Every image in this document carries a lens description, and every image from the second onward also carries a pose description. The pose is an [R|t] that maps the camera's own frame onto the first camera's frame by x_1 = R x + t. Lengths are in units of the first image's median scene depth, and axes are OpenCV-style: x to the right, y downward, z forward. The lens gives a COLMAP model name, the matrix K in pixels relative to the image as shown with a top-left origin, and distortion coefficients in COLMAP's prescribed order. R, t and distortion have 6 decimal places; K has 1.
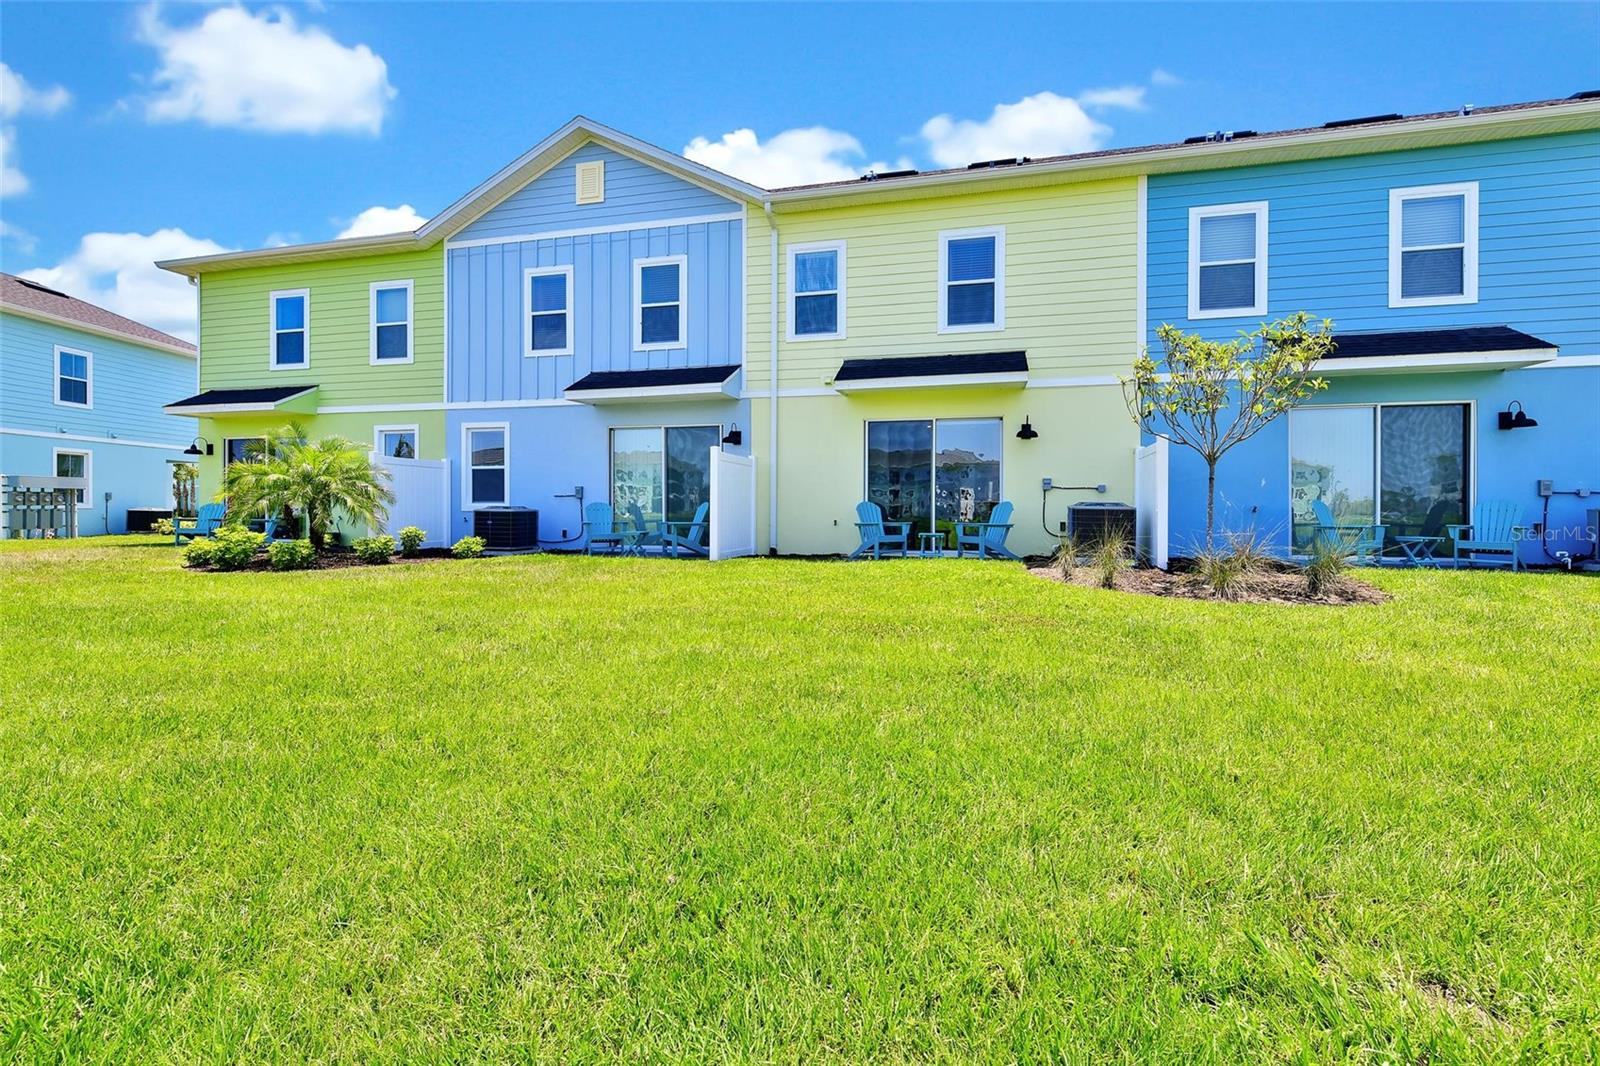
lens RADIAL K [[707.1, 0, 797.8], [0, 707.1, 524.1], [0, 0, 1]] dist [0.000825, 0.000201]
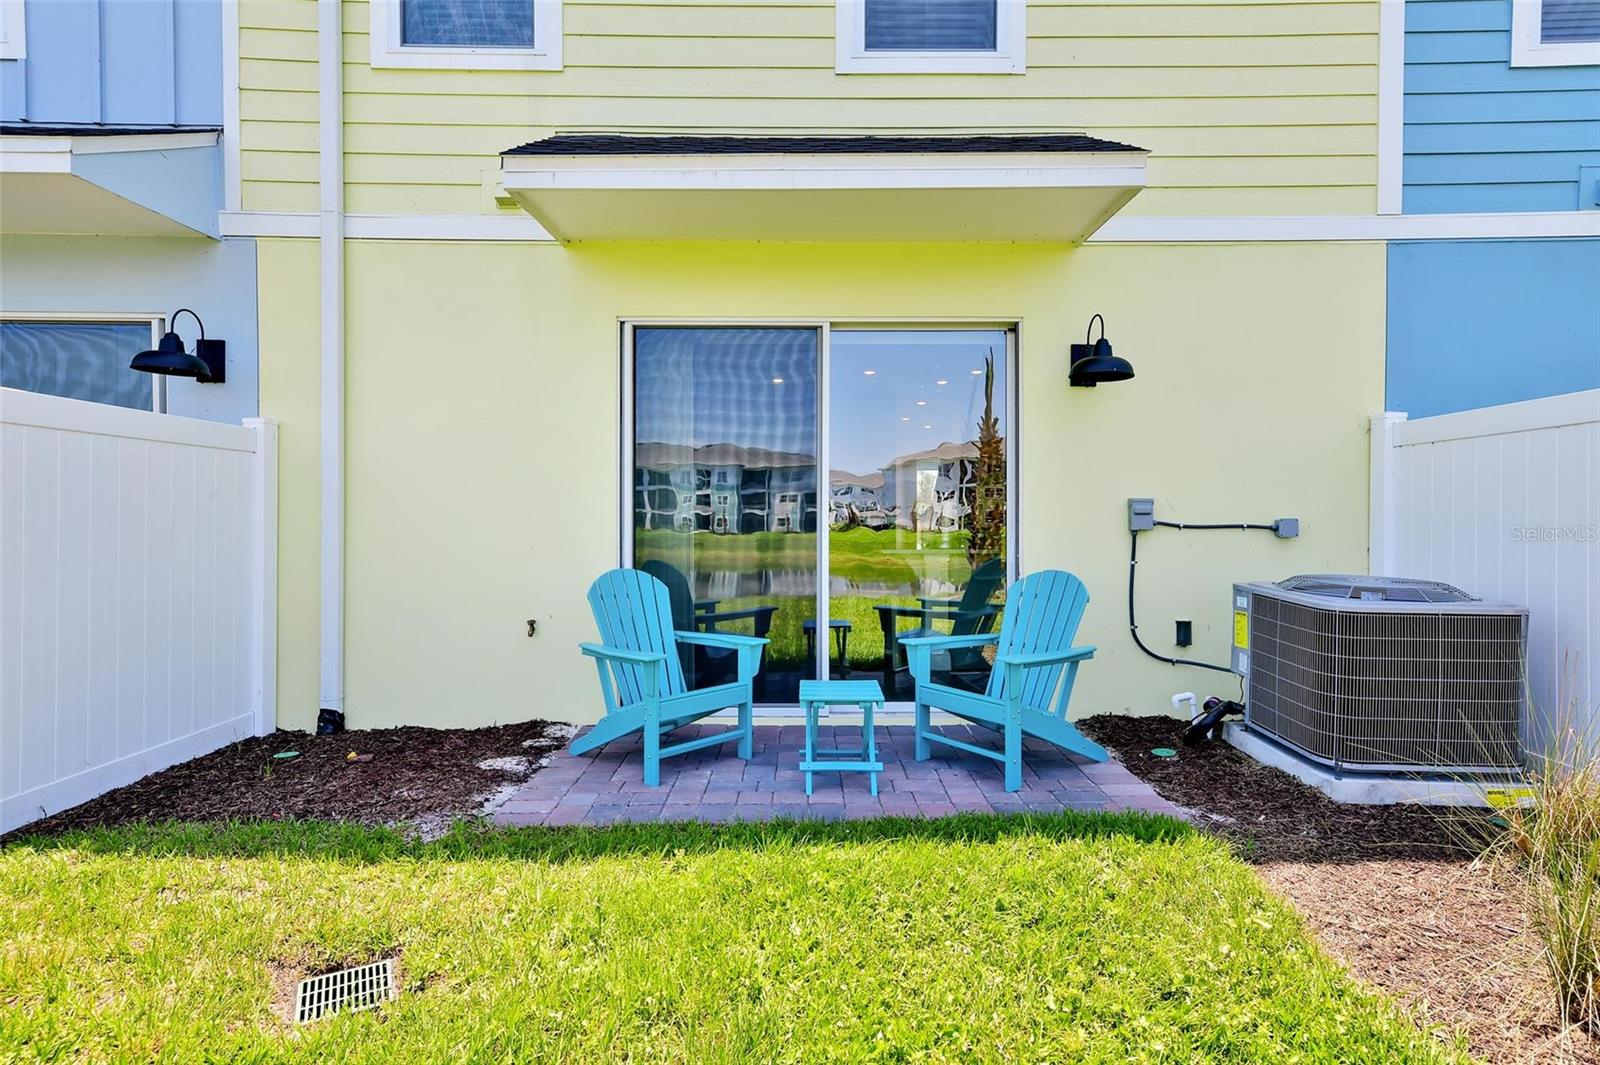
lens RADIAL K [[802.3, 0, 808.6], [0, 802.3, 527.8], [0, 0, 1]] dist [0.014416, 0.000597]
pose [[0.964436, -0.007124, 0.264221, 0.080973], [0.006829, 0.999975, 0.002033, -0.049993], [-0.264229, -0.000156, 0.964460, 0.627281]]
